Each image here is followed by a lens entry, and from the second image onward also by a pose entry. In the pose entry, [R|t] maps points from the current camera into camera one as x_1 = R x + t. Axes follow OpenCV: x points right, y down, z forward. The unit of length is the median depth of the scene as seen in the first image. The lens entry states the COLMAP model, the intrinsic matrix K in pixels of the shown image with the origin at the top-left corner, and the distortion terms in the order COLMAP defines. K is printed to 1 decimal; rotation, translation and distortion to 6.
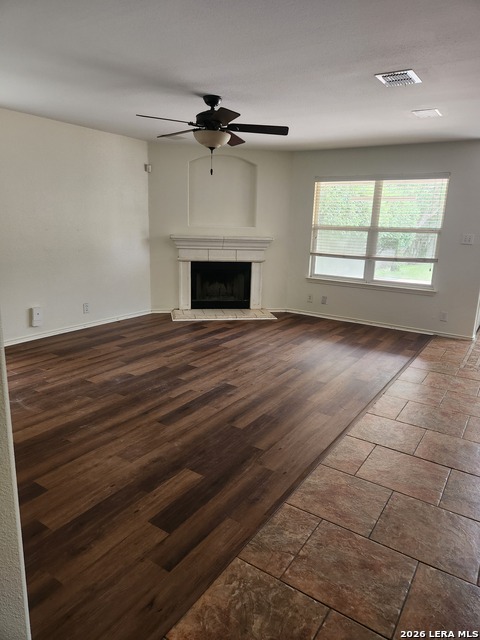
lens RADIAL K [[429.1, 0, 242.8], [0, 429.1, 320.6], [0, 0, 1]] dist [0.058799, -0.001985]
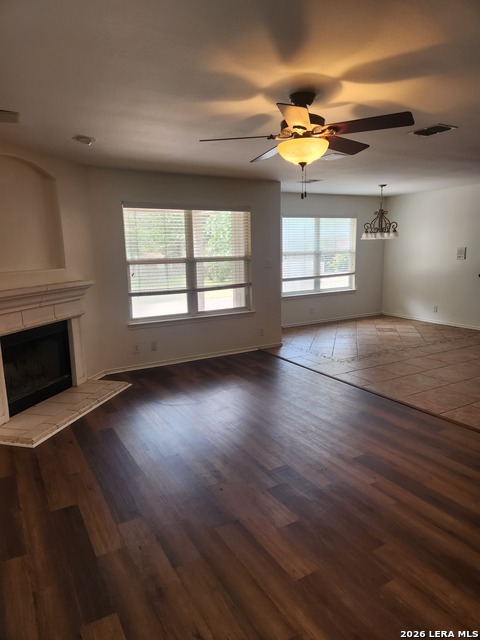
lens RADIAL K [[429.1, 0, 240.9], [0, 429.1, 321.6], [0, 0, 1]] dist [0.058799, -0.001985]
pose [[0.441018, -0.195804, 0.875879, -0.547232], [0.237005, 0.966677, 0.096767, -0.158877], [-0.865640, 0.164912, 0.472729, 0.522309]]
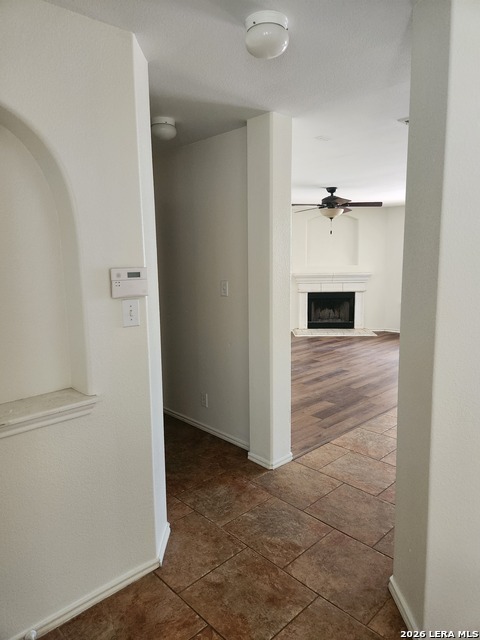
lens RADIAL K [[429.1, 0, 238.5], [0, 429.1, 319.0], [0, 0, 1]] dist [0.058799, -0.001985]
pose [[0.973584, -0.012856, -0.227968, -0.031043], [-0.008279, 0.995769, -0.091514, 0.077682], [0.228180, 0.090984, 0.969358, -0.381817]]
